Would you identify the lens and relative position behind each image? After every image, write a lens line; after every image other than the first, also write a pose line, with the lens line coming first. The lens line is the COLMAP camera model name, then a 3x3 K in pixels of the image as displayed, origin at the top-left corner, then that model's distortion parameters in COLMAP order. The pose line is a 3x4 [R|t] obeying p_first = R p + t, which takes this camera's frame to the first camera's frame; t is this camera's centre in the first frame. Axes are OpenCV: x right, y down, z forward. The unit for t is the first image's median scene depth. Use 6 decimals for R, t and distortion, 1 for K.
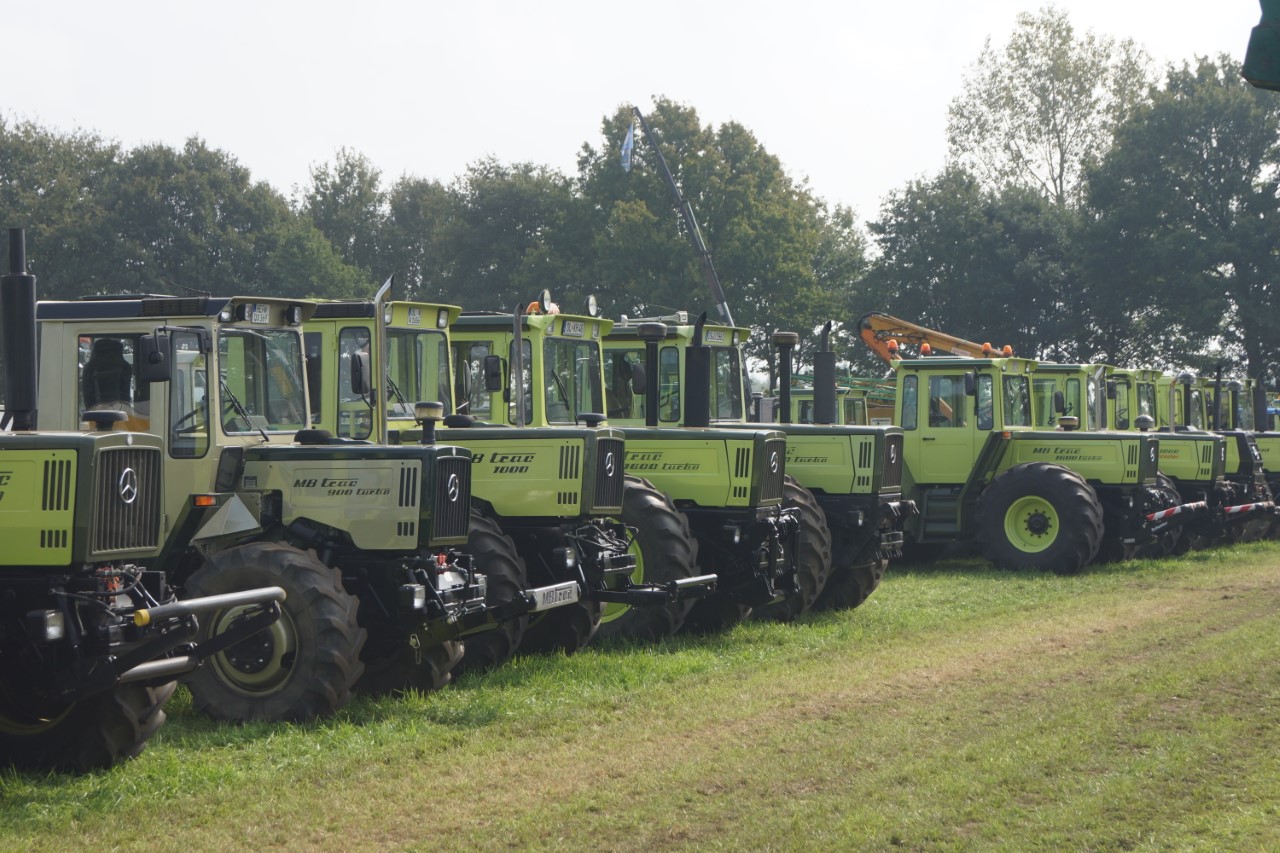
lens RADIAL K [[2921.3, 0, 640.0], [0, 2921.3, 426.5], [0, 0, 1]] dist [0.019927, -0.244238]
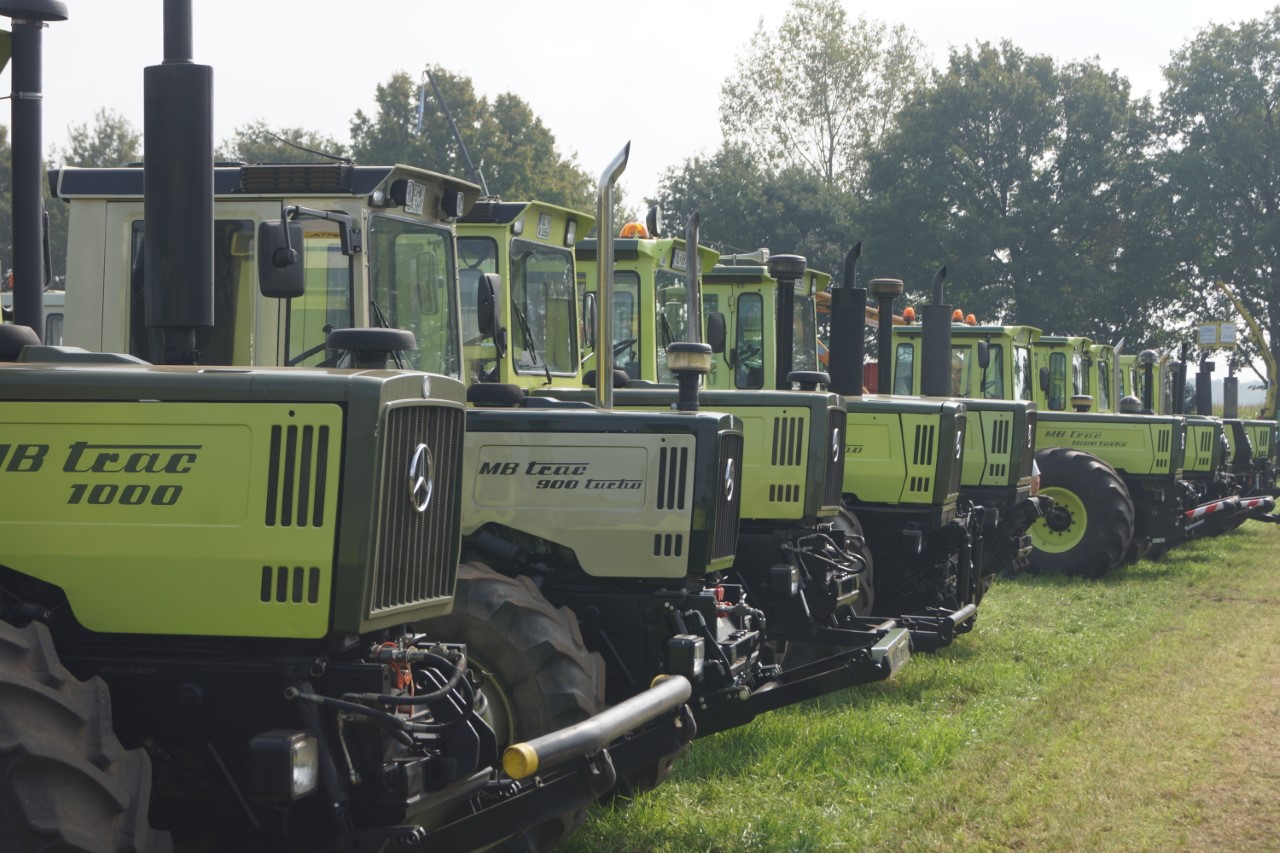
lens RADIAL K [[2773.3, 0, 640.0], [0, 2773.3, 426.5], [0, 0, 1]] dist [0.013749, -0.132950]
pose [[0.994063, 0.019796, 0.106988, -0.070679], [-0.020671, 0.999761, 0.007080, 0.002685], [-0.106822, -0.009250, 0.994235, 0.194165]]
